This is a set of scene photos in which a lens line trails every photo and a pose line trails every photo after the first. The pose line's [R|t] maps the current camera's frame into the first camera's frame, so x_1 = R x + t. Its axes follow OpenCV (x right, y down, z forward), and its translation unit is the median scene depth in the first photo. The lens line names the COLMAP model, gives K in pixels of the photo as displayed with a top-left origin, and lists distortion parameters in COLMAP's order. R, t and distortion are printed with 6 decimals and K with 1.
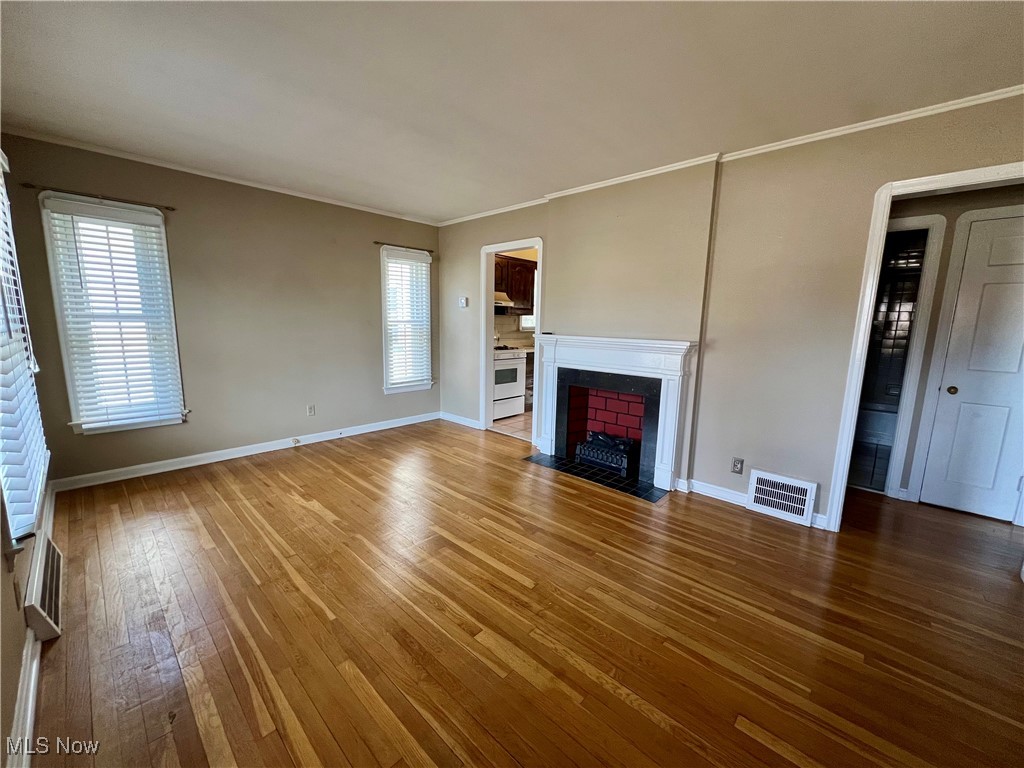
lens RADIAL K [[407.4, 0, 513.7], [0, 407.4, 385.4], [0, 0, 1]] dist [-0.000129, 0.000805]
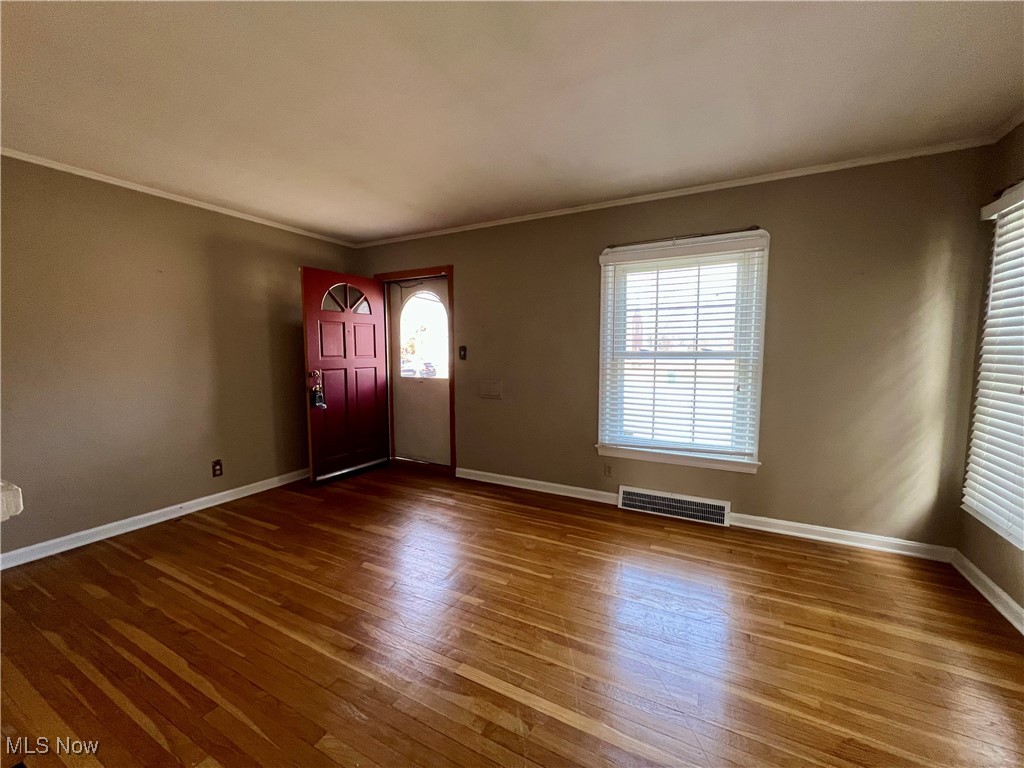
lens RADIAL K [[407.4, 0, 512.0], [0, 407.4, 387.7], [0, 0, 1]] dist [-0.000129, 0.000805]
pose [[-0.962371, 0.001352, -0.271735, -0.048345], [-0.060632, 0.973709, 0.219577, -0.292765], [0.264888, 0.227791, -0.936988, 1.923089]]
